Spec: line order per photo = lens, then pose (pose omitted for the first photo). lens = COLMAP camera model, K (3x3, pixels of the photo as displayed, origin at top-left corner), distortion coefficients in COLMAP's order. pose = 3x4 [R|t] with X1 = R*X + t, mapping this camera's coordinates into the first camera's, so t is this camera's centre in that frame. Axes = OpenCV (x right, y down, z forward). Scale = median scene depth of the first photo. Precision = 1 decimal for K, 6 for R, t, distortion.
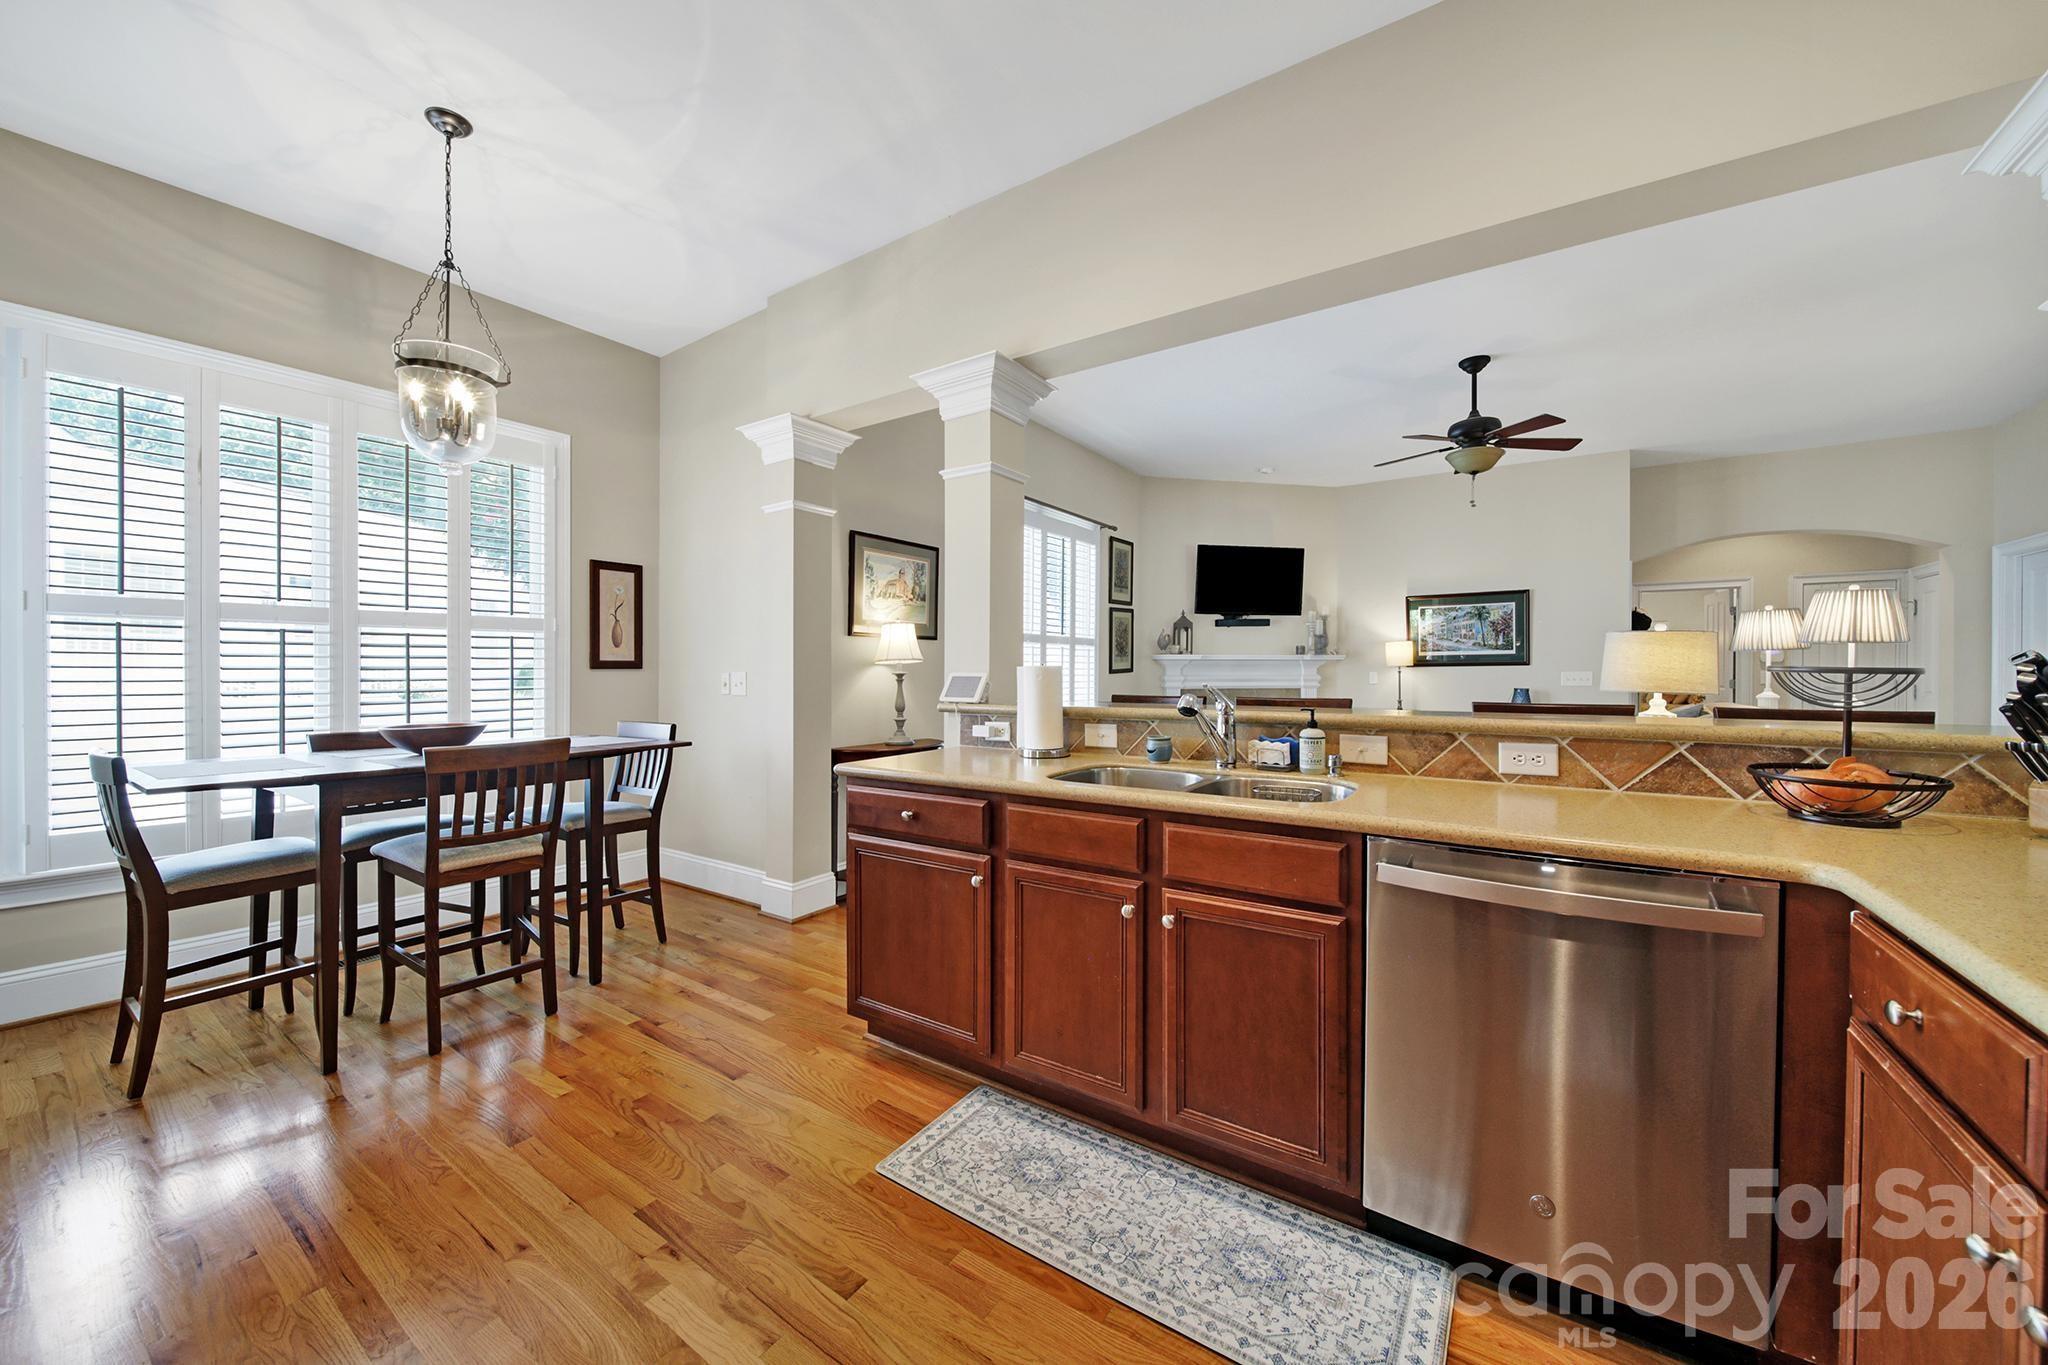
lens RADIAL K [[739.5, 0, 1013.8], [0, 739.5, 673.2], [0, 0, 1]] dist [0.001301, -0.001487]
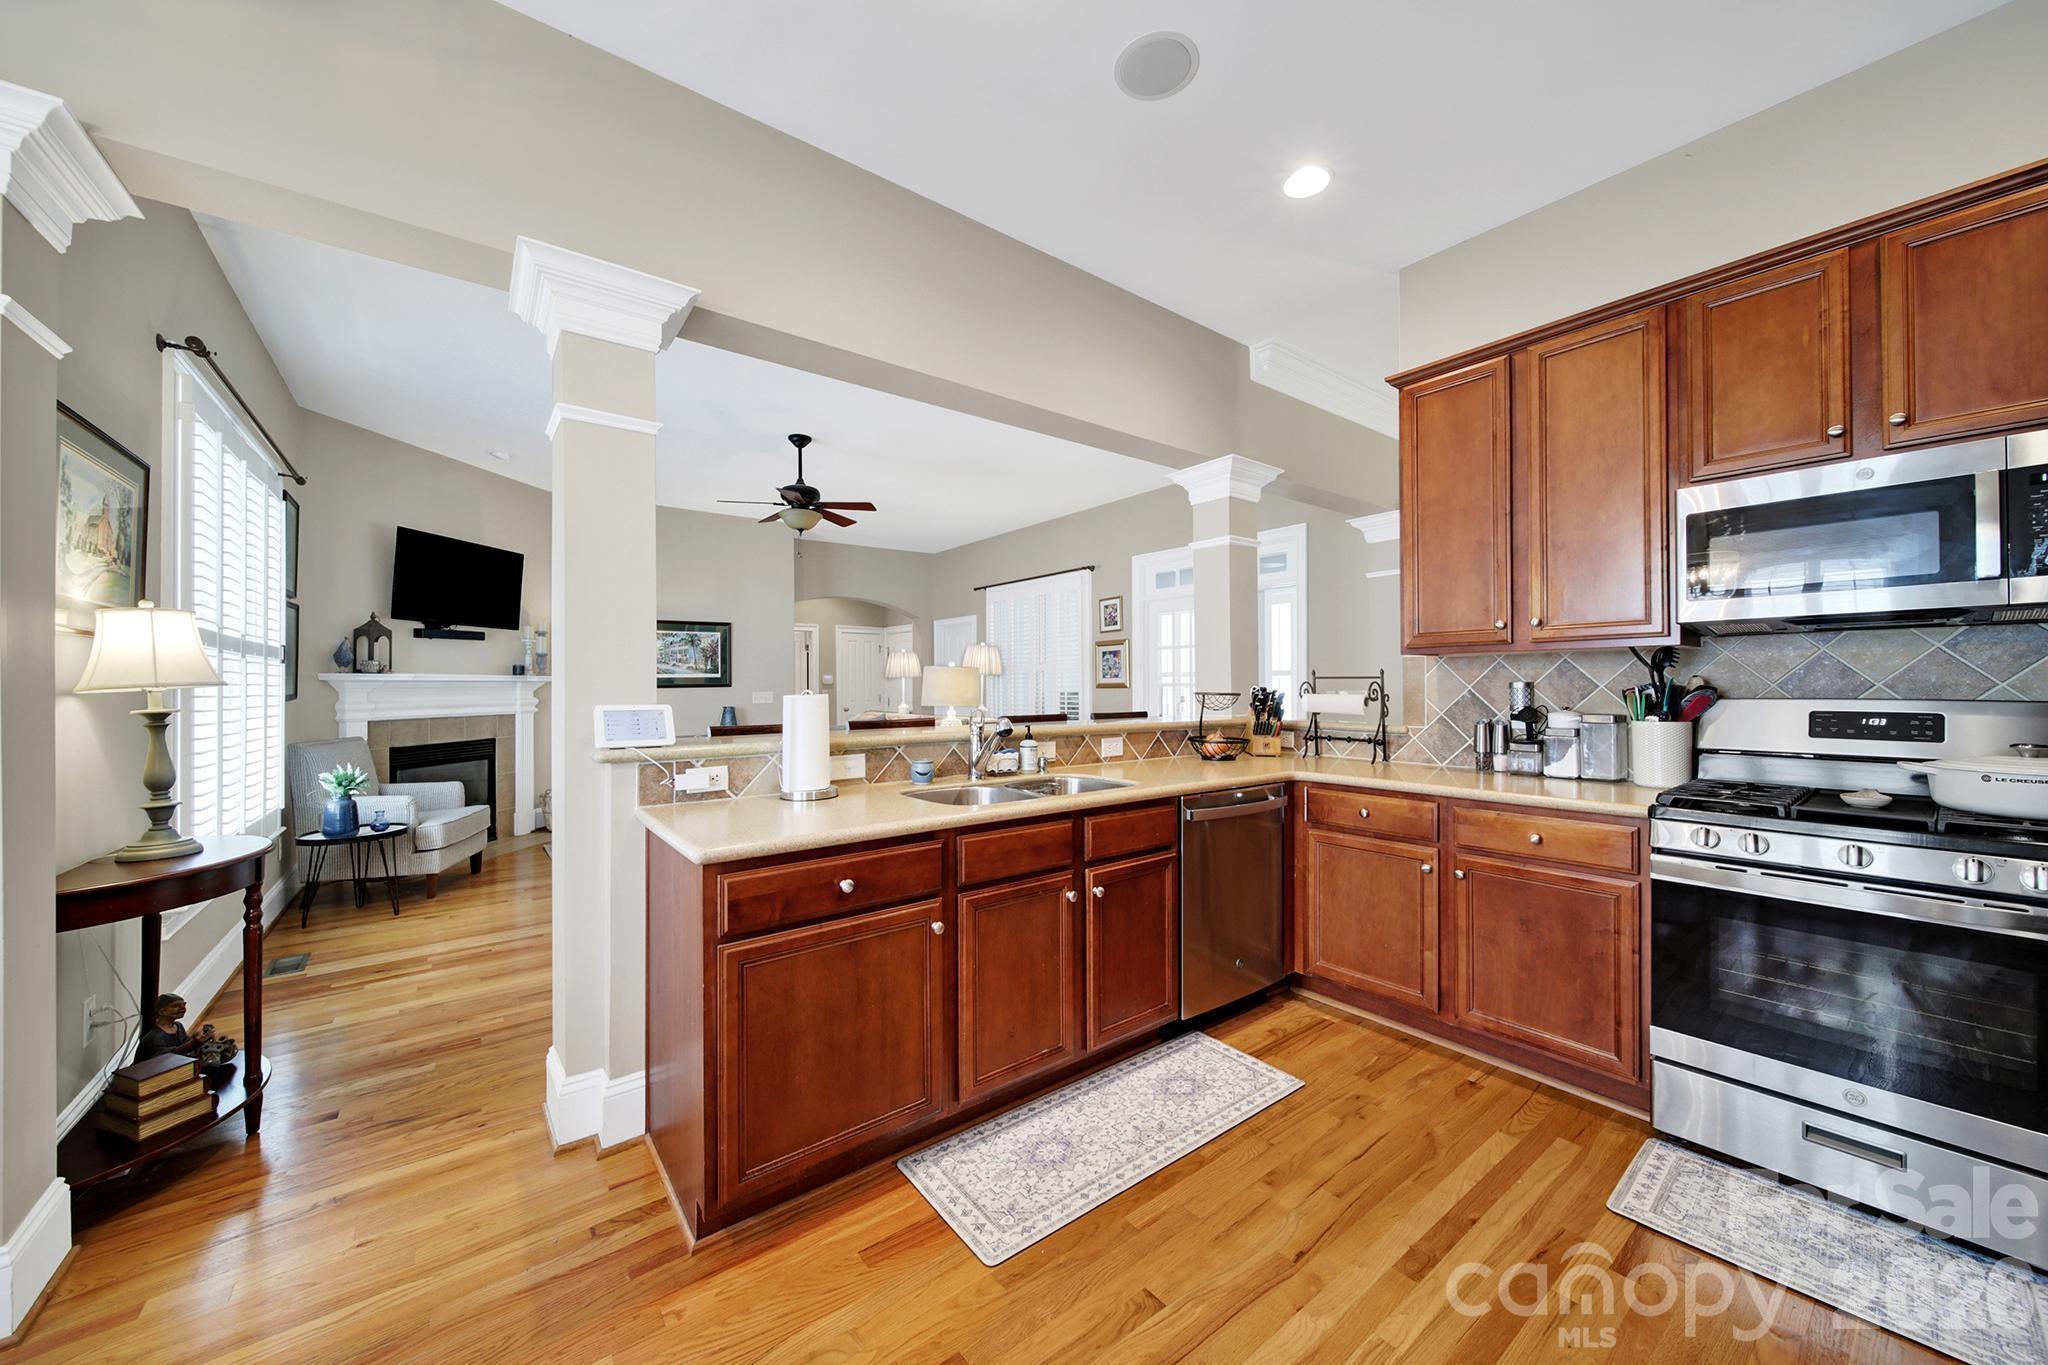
lens RADIAL K [[739.5, 0, 1028.3], [0, 739.5, 683.2], [0, 0, 1]] dist [0.001301, -0.001487]
pose [[0.313380, 0.002172, 0.949625, -0.438009], [0.009329, 0.999942, -0.005365, -0.010392], [-0.949582, 0.010540, 0.313342, 0.288740]]
